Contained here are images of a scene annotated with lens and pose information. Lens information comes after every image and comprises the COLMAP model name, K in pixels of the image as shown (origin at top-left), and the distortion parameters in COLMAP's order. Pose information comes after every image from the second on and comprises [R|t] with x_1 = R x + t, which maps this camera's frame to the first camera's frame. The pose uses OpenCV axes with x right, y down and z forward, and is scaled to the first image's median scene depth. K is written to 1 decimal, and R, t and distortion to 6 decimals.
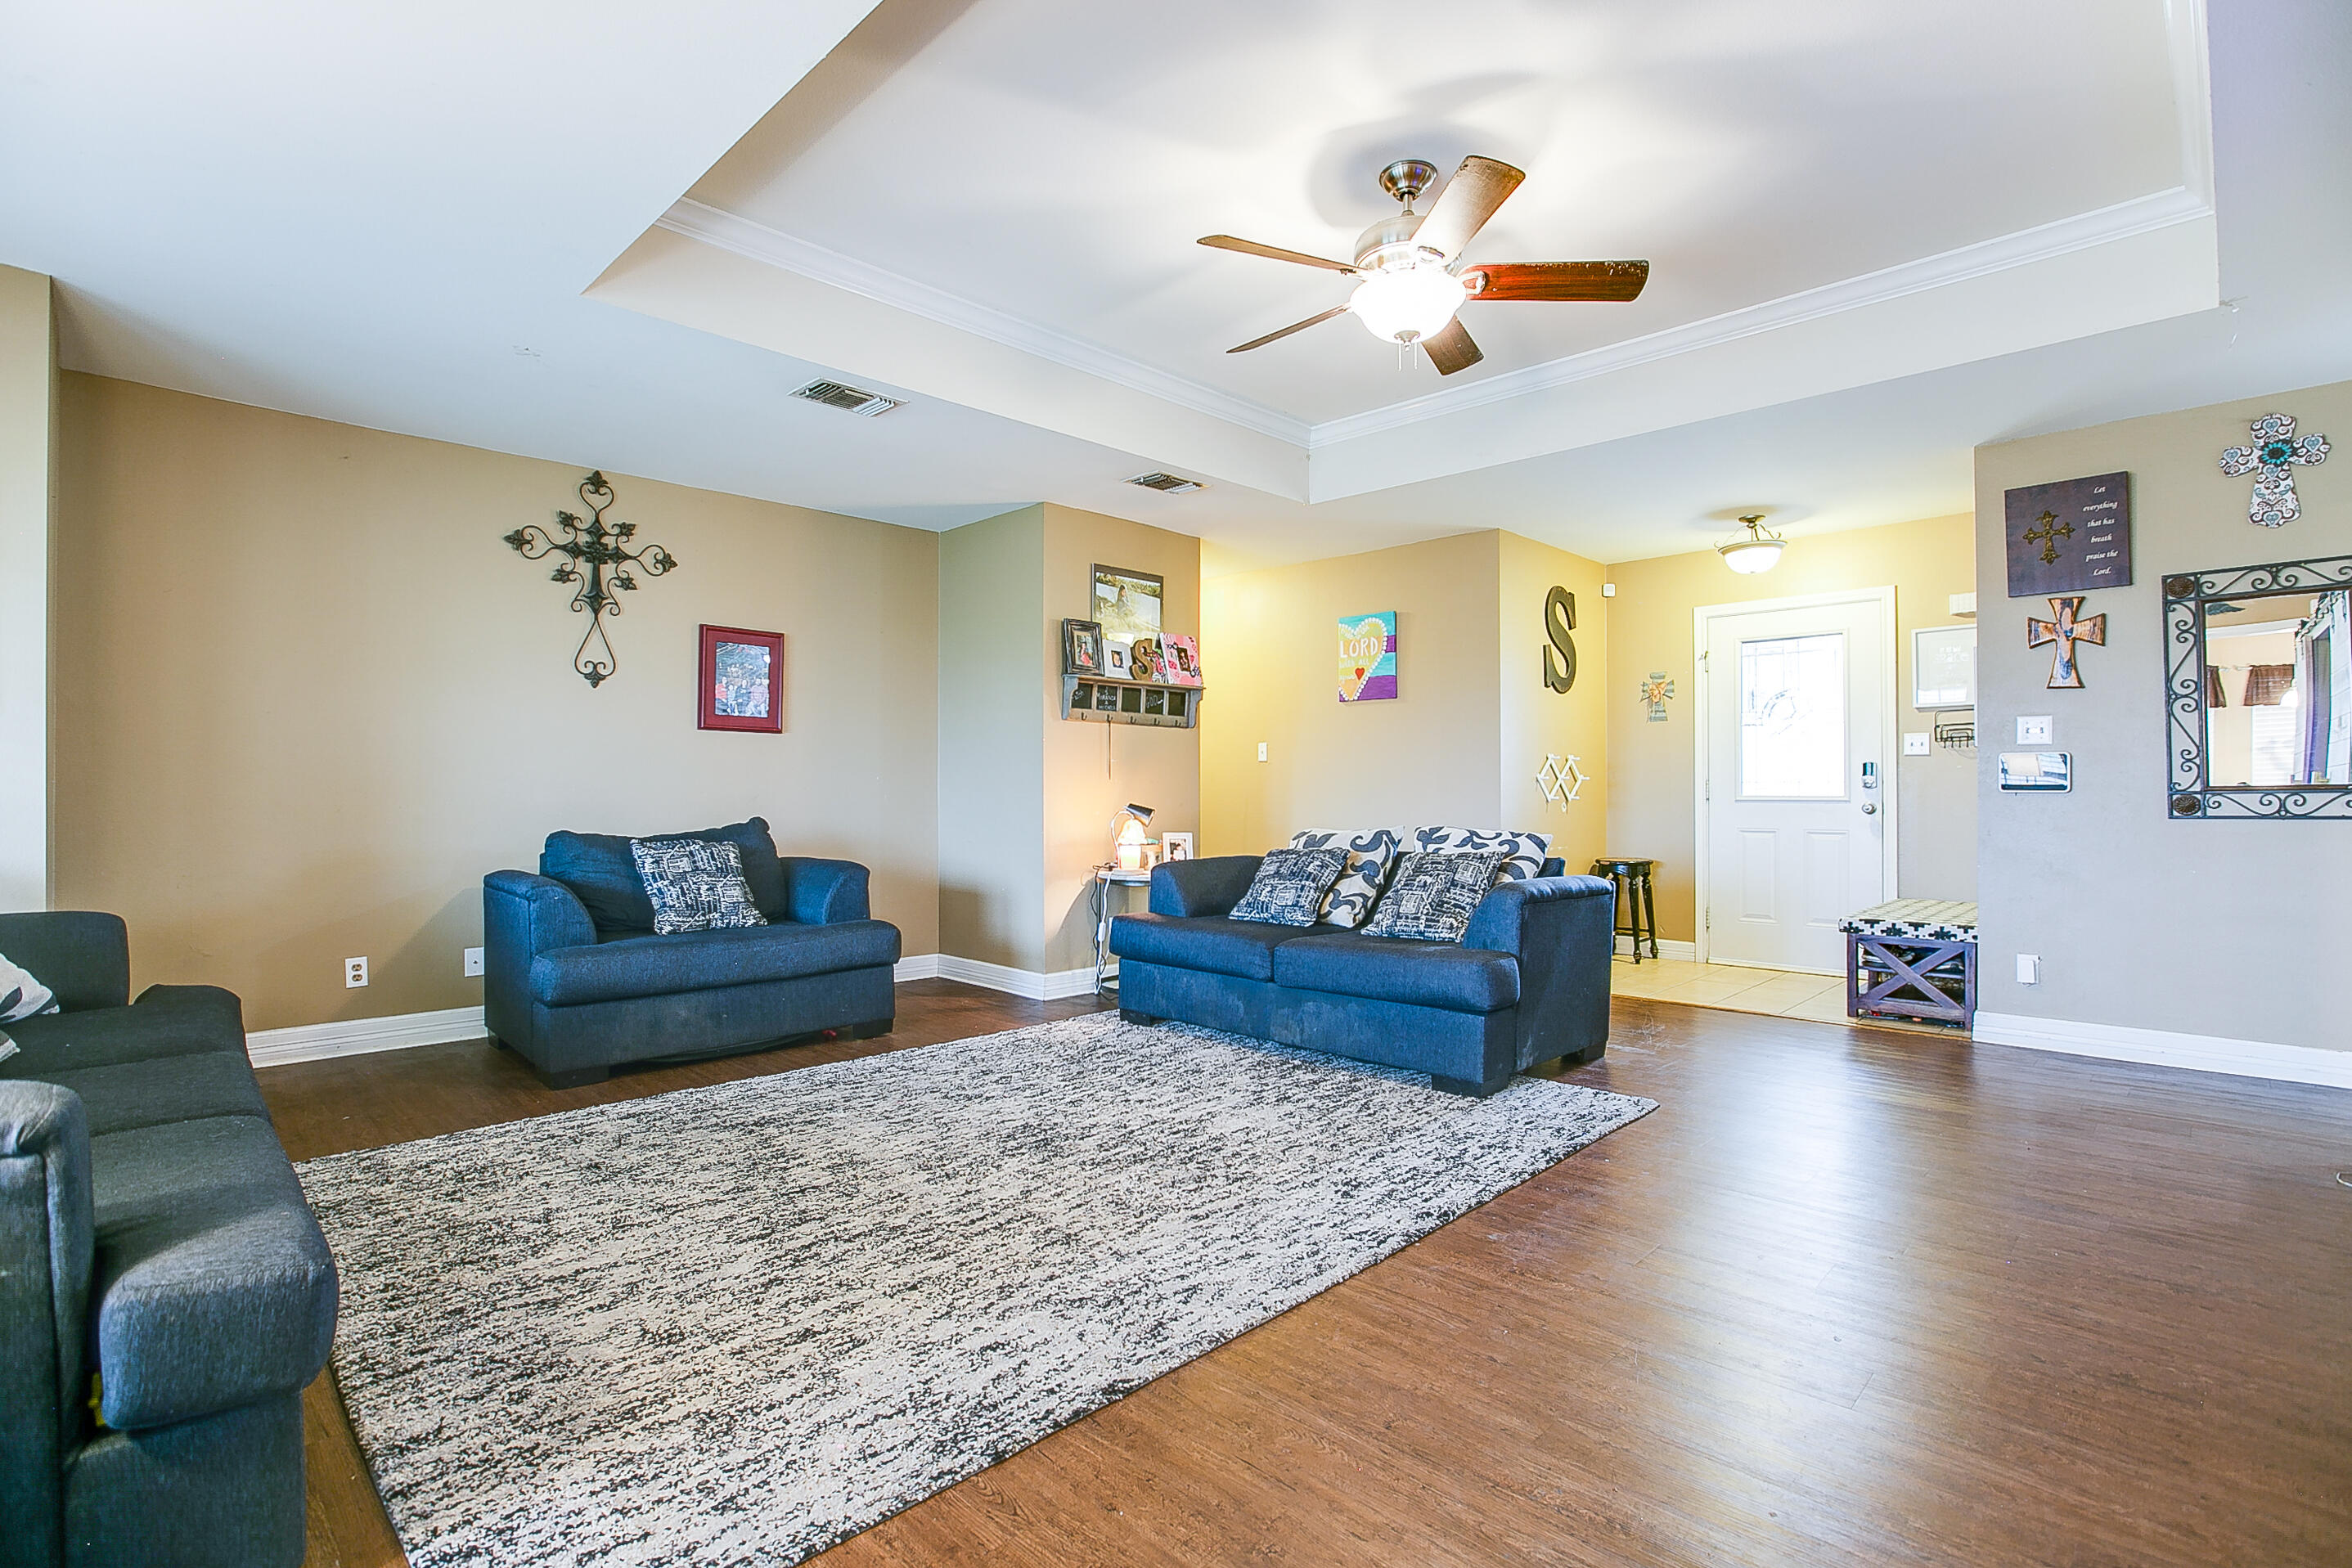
lens RADIAL K [[1099.7, 0, 1177.7], [0, 1099.7, 792.4], [0, 0, 1]] dist [-0.057319, 0.000307]
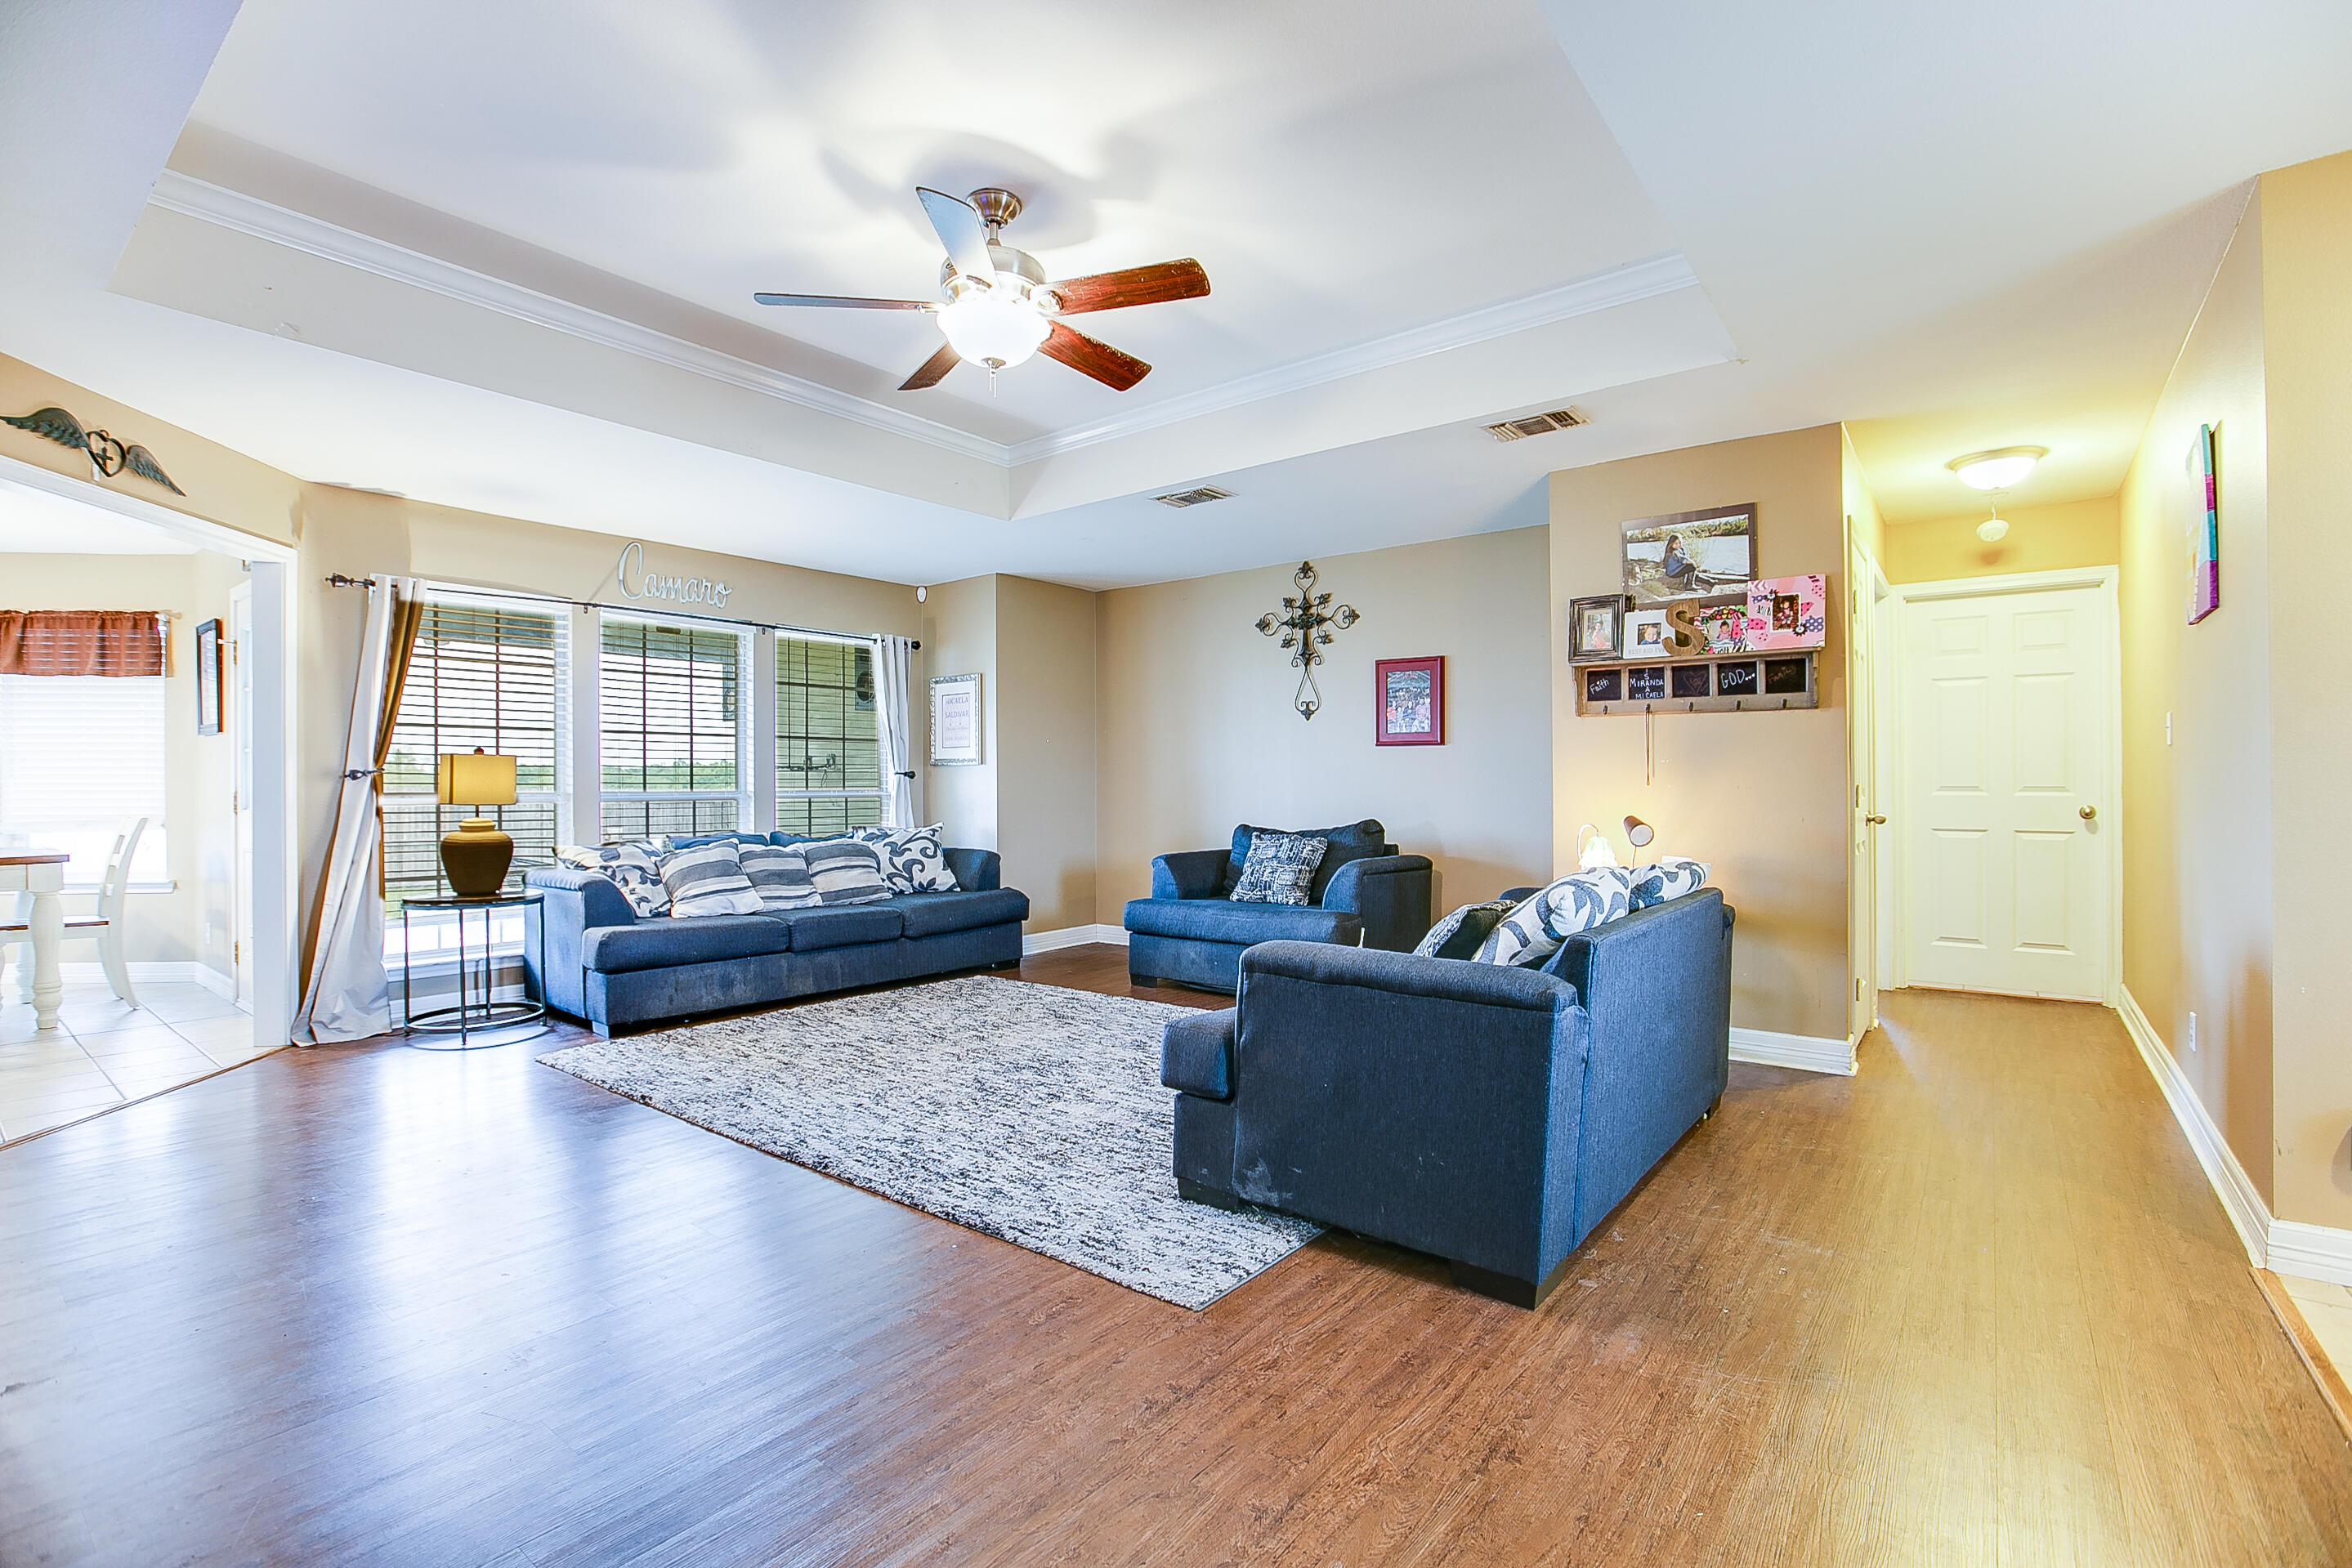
lens RADIAL K [[1076.3, 0, 1176.0], [0, 1076.3, 784.0], [0, 0, 1]] dist [-0.052301, 0.000739]
pose [[0.117515, -0.001799, -0.993069, 0.773592], [0.003147, 0.999994, -0.001439, -0.015121], [0.993066, -0.002956, 0.117520, 0.663785]]
